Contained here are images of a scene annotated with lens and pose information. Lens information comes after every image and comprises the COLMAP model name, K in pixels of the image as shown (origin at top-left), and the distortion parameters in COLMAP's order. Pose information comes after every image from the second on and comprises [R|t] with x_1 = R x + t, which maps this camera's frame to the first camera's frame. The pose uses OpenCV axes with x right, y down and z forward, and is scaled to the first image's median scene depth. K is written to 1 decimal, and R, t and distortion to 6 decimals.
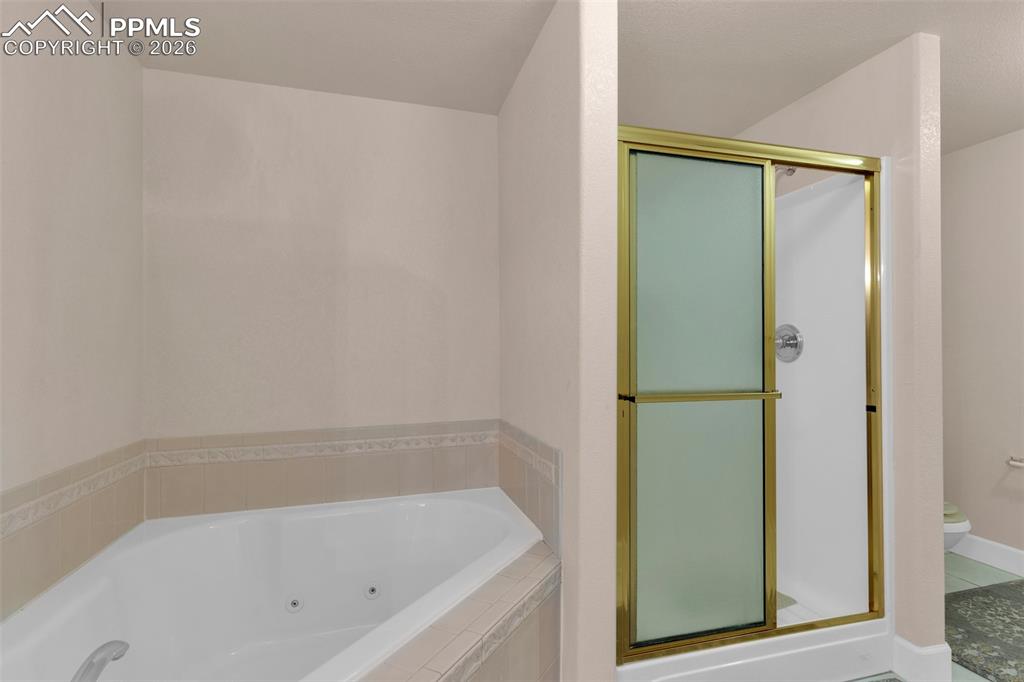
lens RADIAL K [[497.5, 0, 504.9], [0, 497.5, 340.0], [0, 0, 1]] dist [-0.000528, -0.000210]
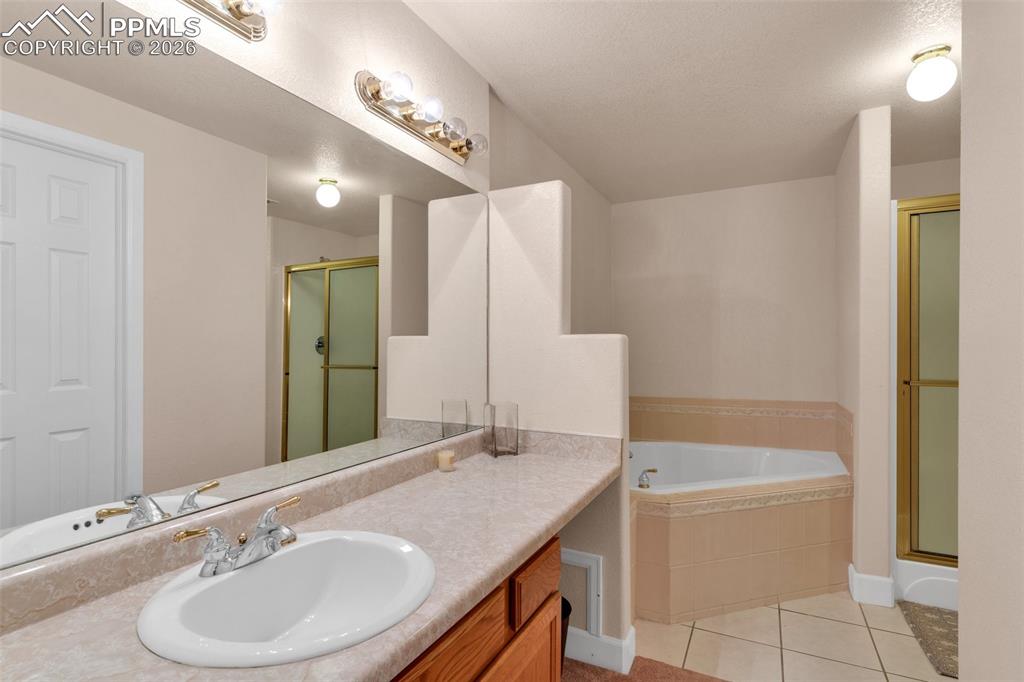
lens RADIAL K [[497.5, 0, 504.9], [0, 497.5, 340.0], [0, 0, 1]] dist [-0.000528, -0.000210]
pose [[0.735008, -0.012698, -0.677940, 0.348138], [0.009198, 0.999919, -0.008757, -0.009040], [0.677996, 0.000200, 0.735065, -0.858329]]
